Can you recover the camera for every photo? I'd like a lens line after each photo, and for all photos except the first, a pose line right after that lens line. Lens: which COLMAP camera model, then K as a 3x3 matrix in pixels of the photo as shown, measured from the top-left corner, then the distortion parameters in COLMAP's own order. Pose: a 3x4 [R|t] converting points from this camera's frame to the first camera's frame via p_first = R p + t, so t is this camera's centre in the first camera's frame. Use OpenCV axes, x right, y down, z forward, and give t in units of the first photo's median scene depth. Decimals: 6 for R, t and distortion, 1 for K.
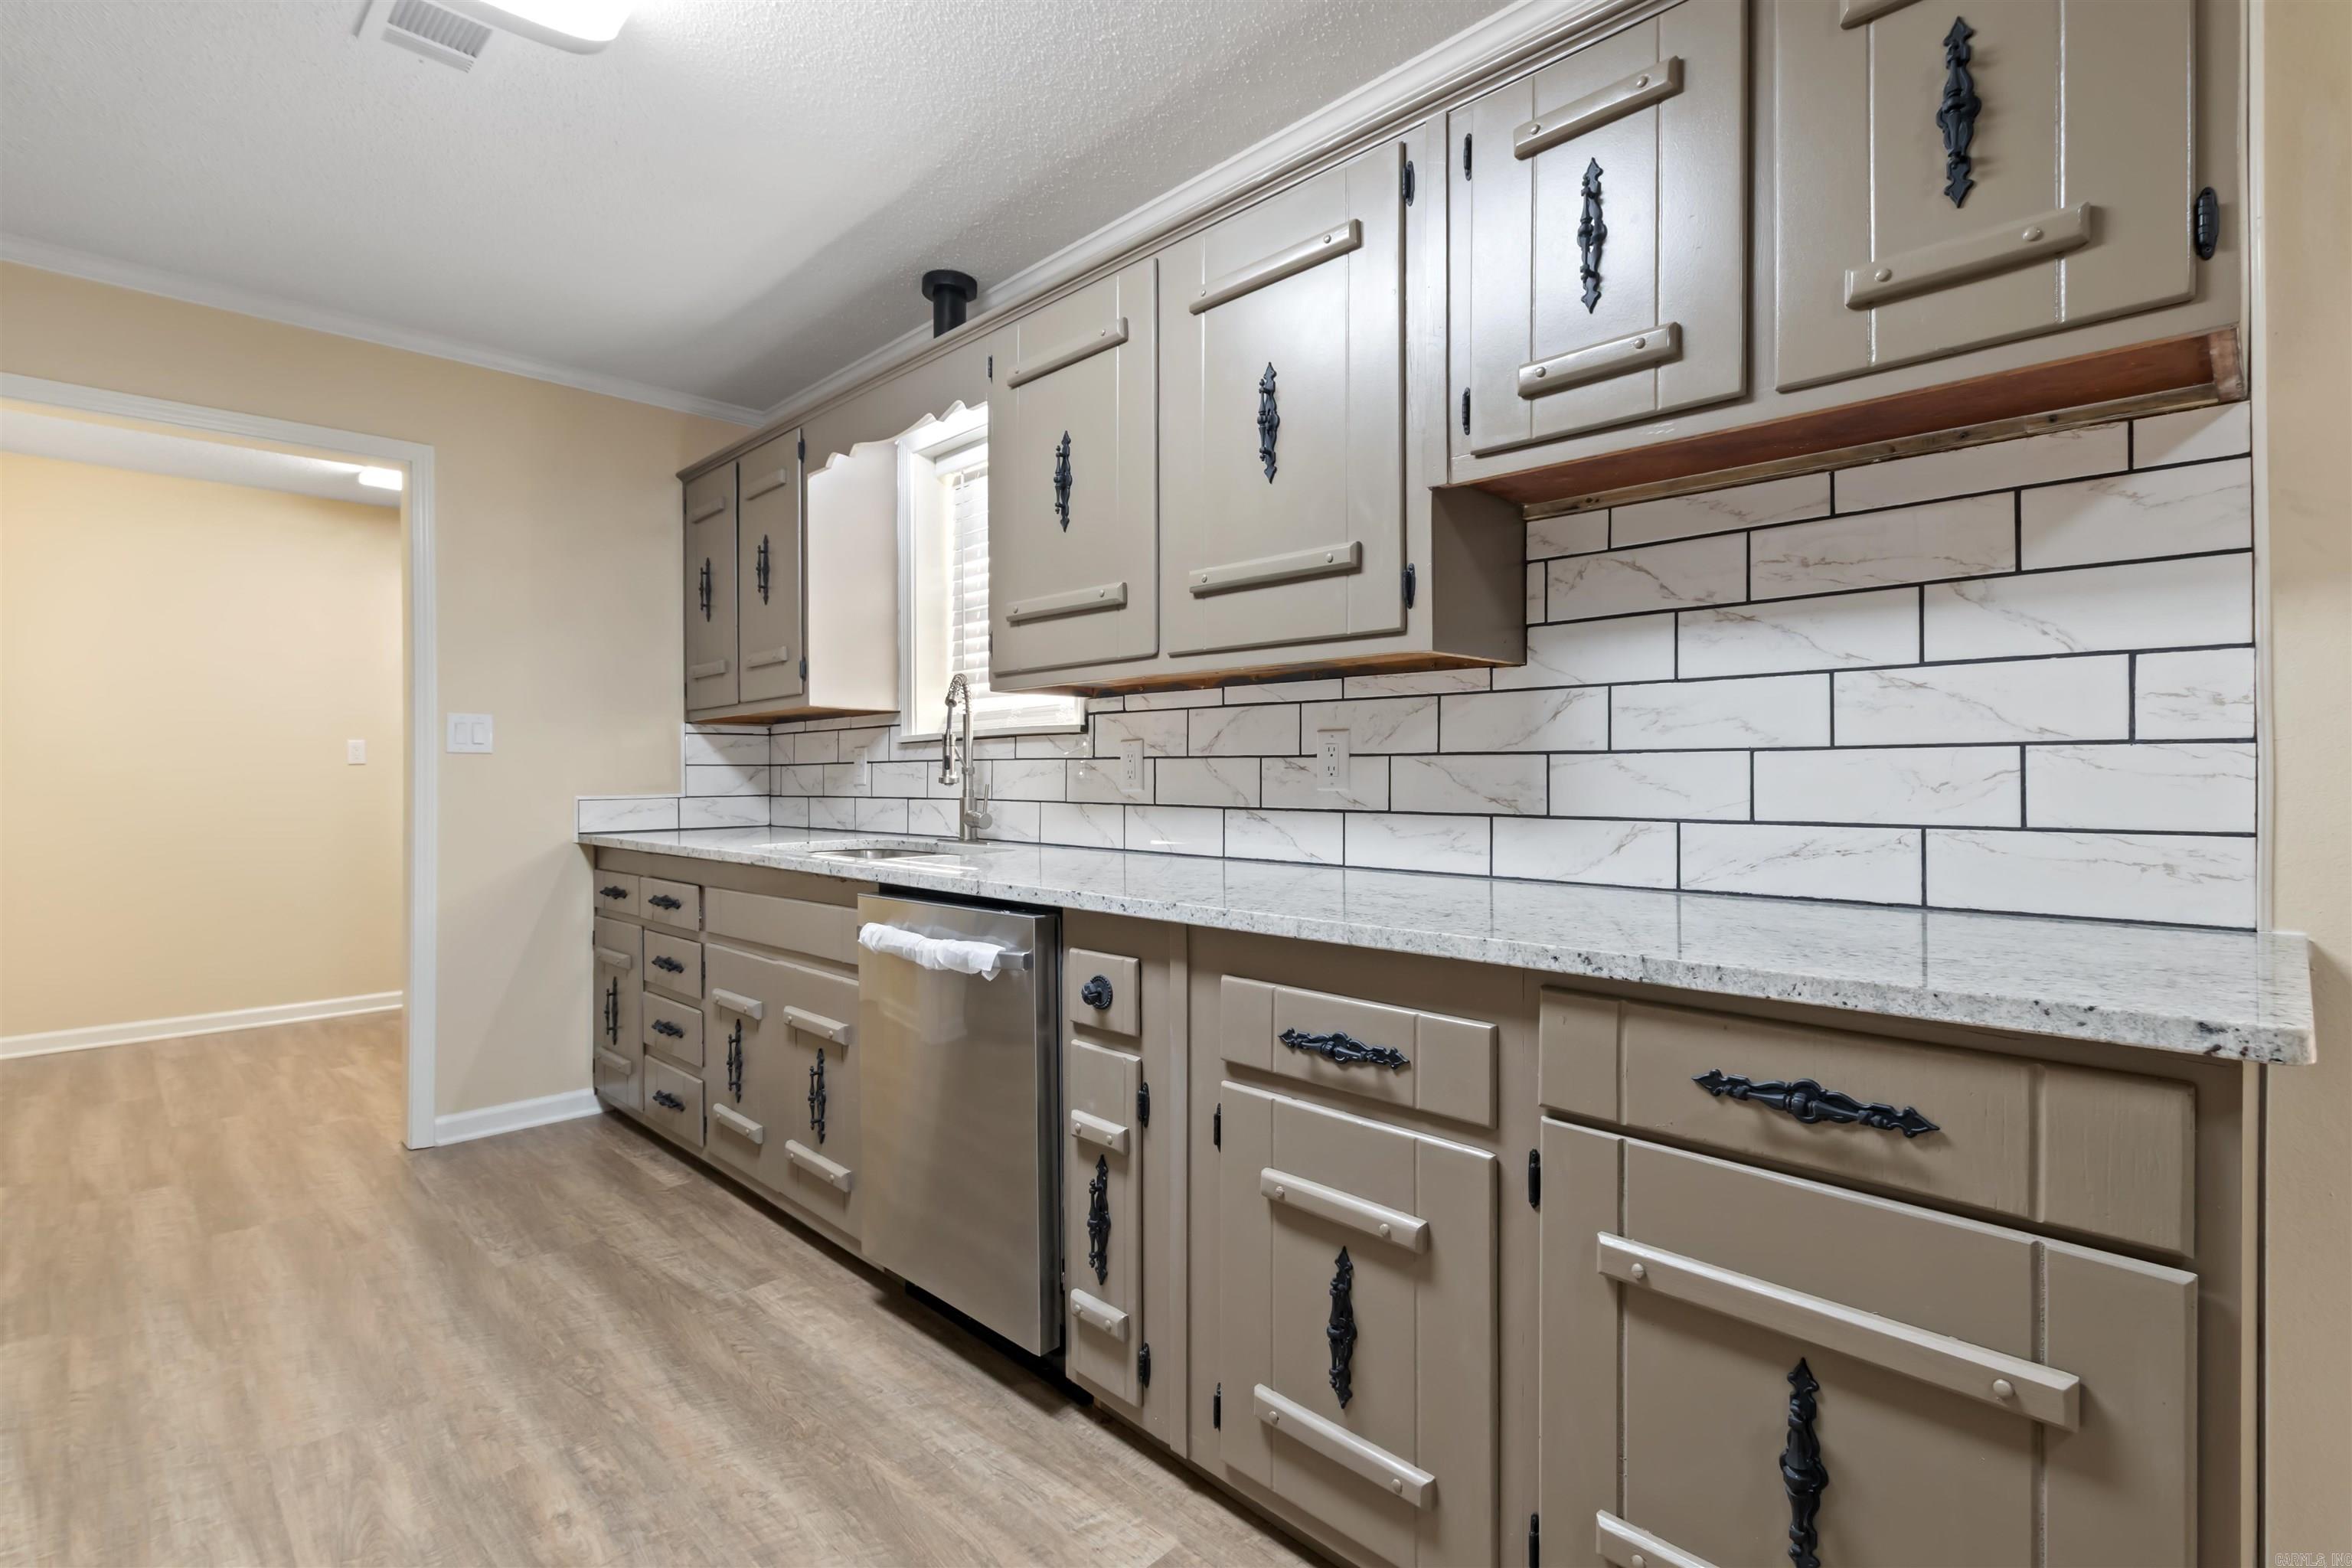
lens RADIAL K [[1112.1, 0, 1171.9], [0, 1112.1, 767.6], [0, 0, 1]] dist [0.001085, 0.001134]
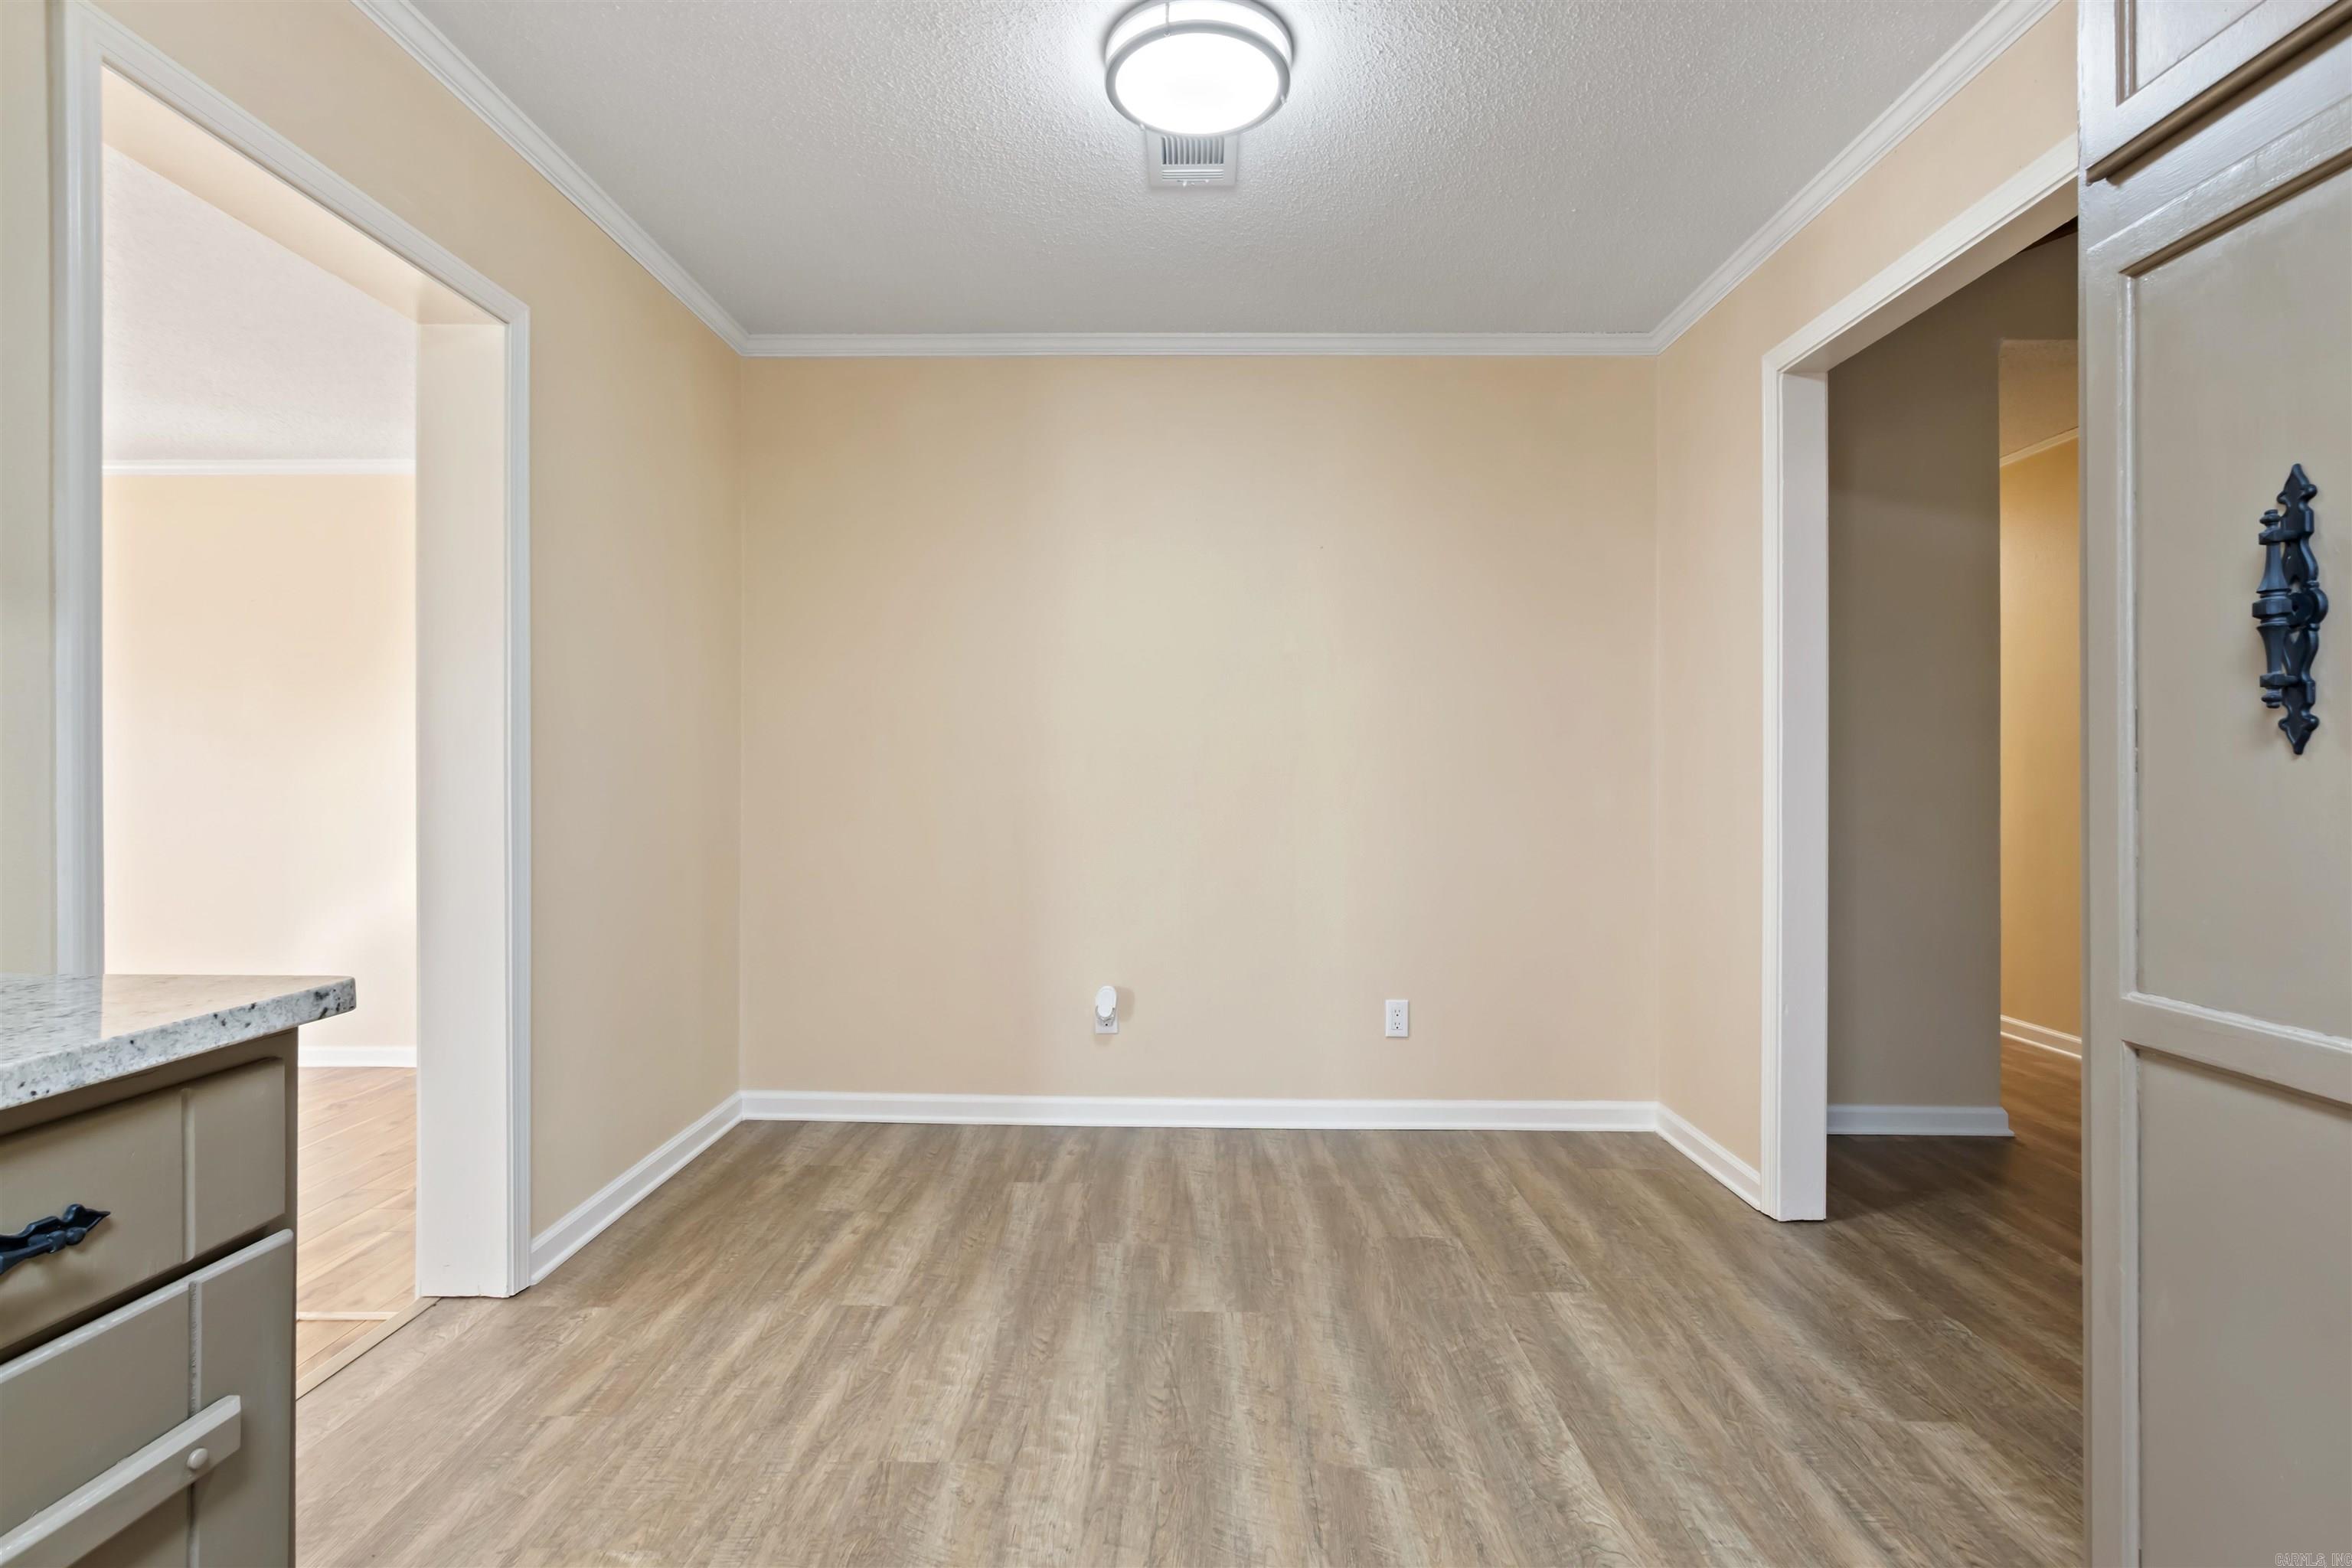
lens RADIAL K [[1152.5, 0, 1150.7], [0, 1152.5, 781.1], [0, 0, 1]] dist [-0.004081, -0.000634]
pose [[-0.695649, 0.000882, 0.718381, -0.276259], [-0.000797, 0.999998, -0.002000, 0.010758], [-0.718382, -0.001964, -0.695647, 0.679779]]
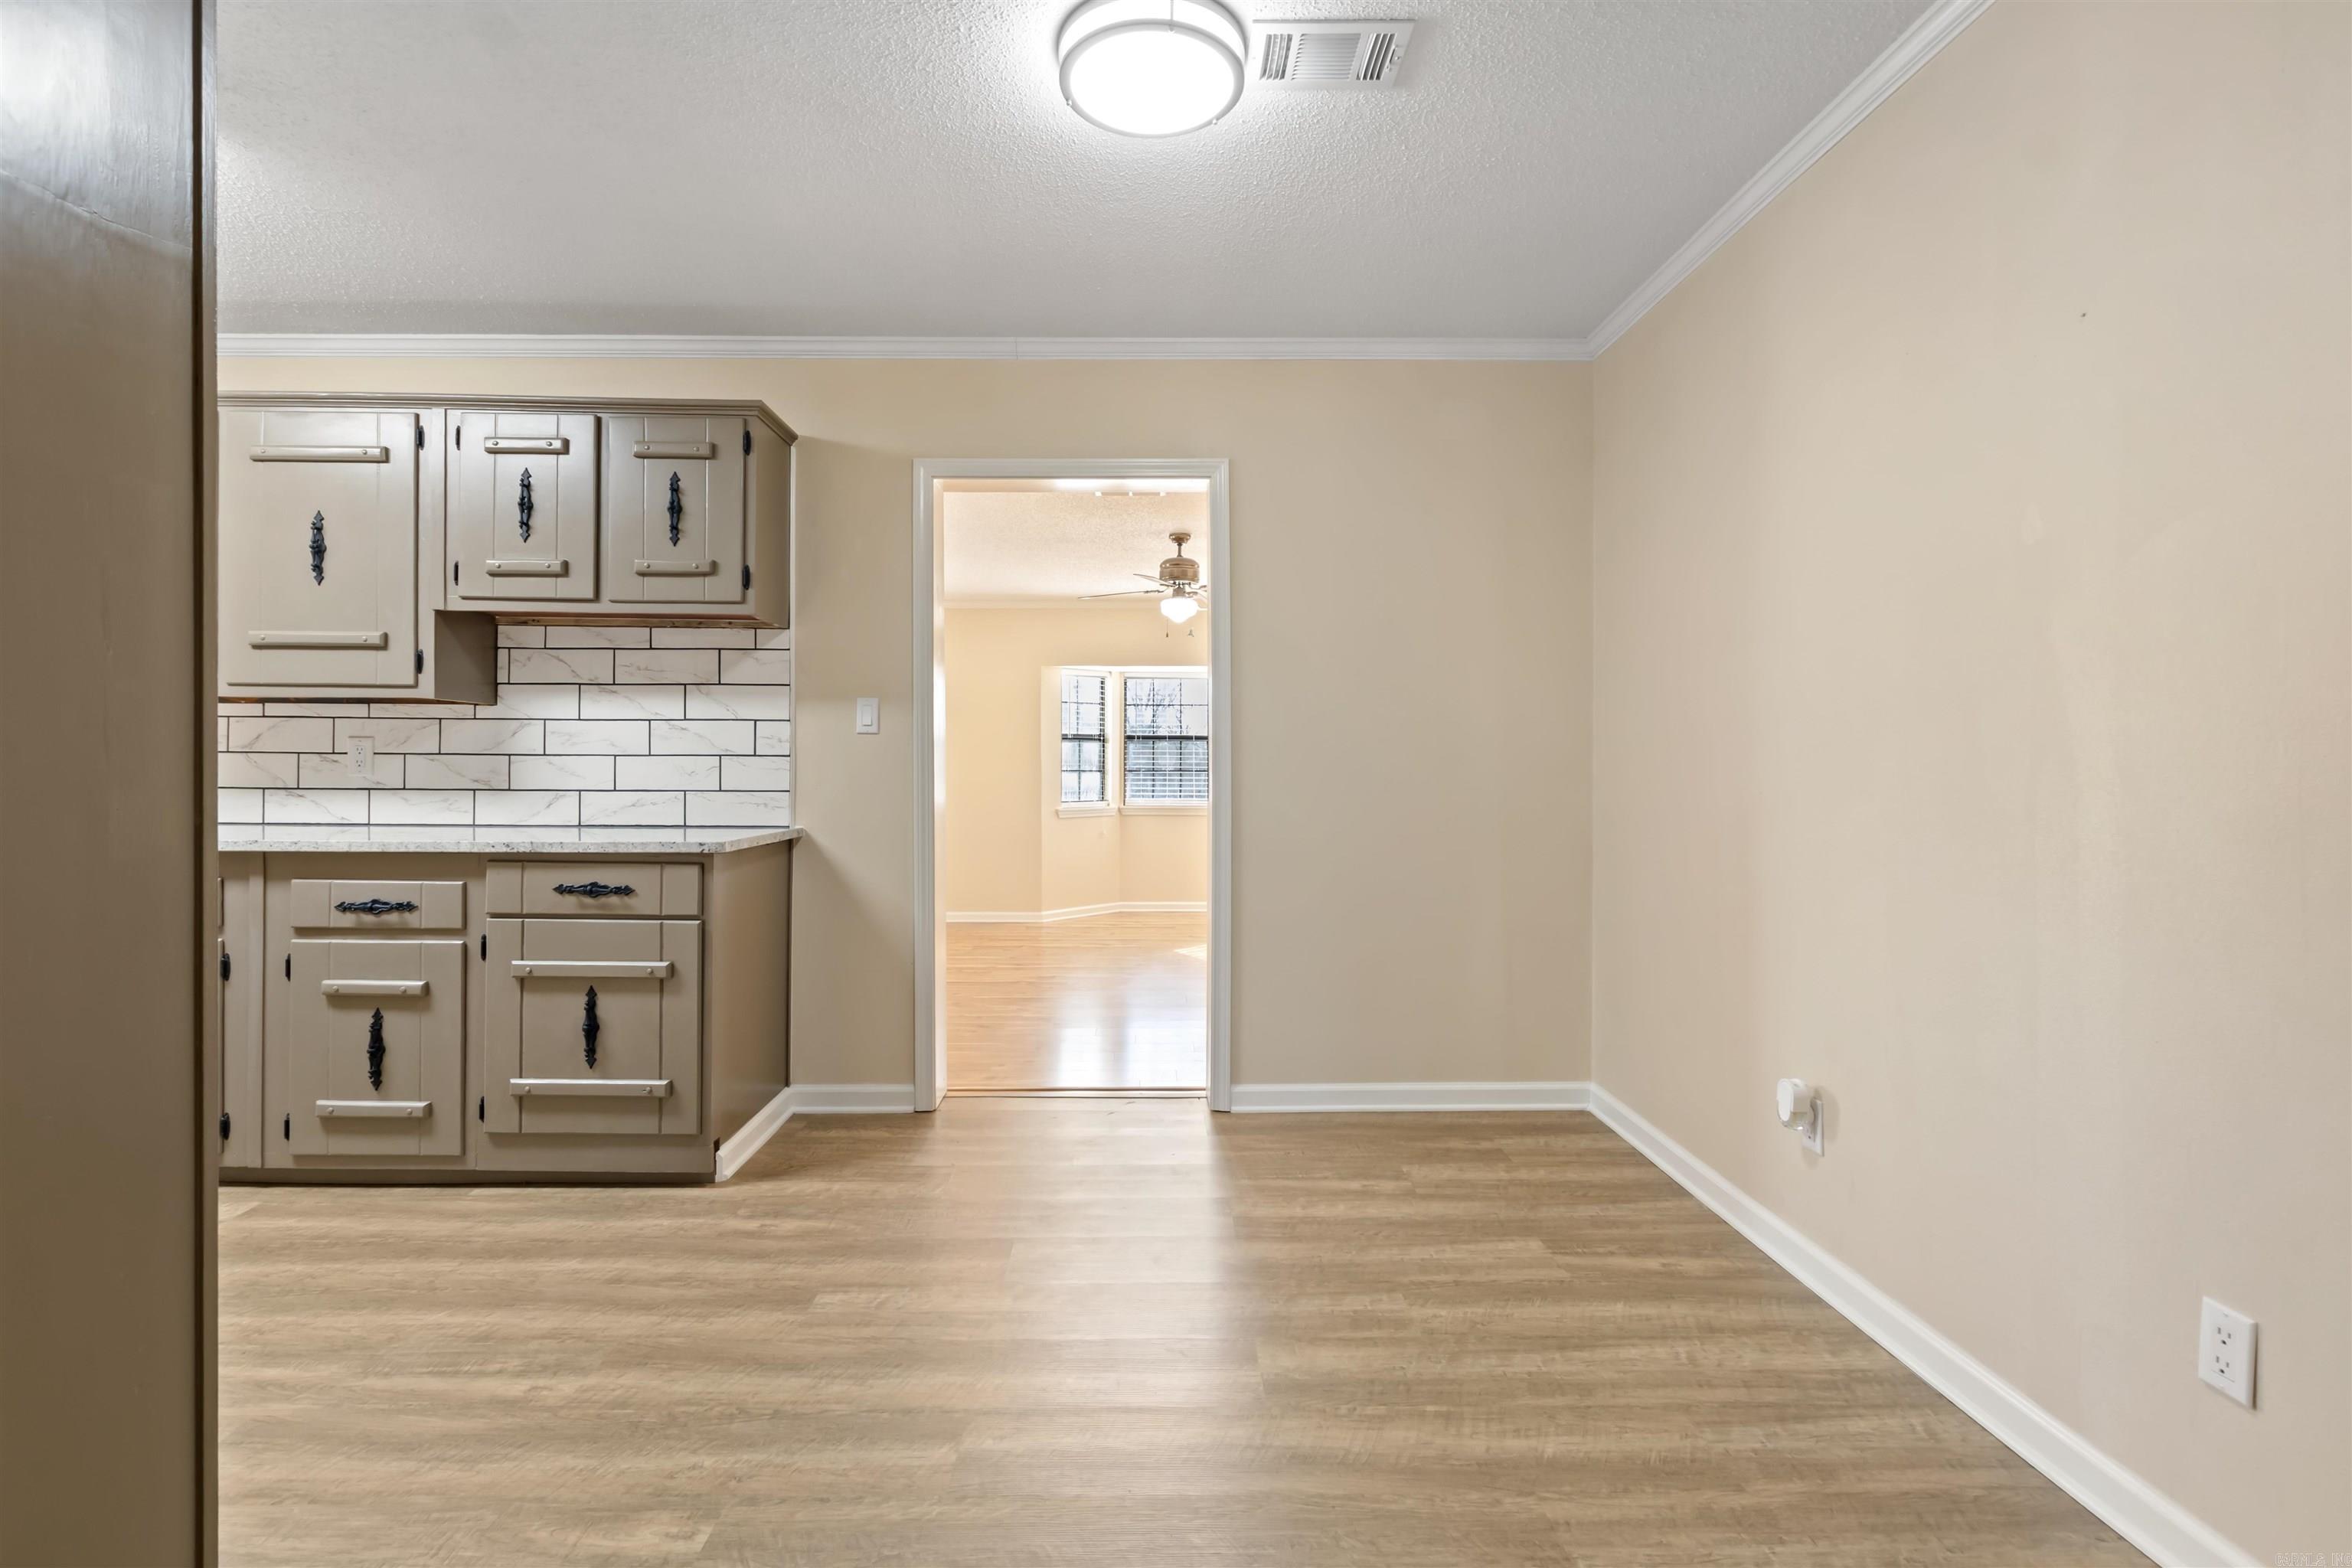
lens RADIAL K [[1112.1, 0, 1171.9], [0, 1112.1, 767.6], [0, 0, 1]] dist [0.001085, 0.001134]
pose [[0.692382, 0.004869, 0.721514, -0.282151], [-0.011079, 0.999931, 0.003883, -0.013969], [-0.721446, -0.010682, 0.692388, -1.311898]]
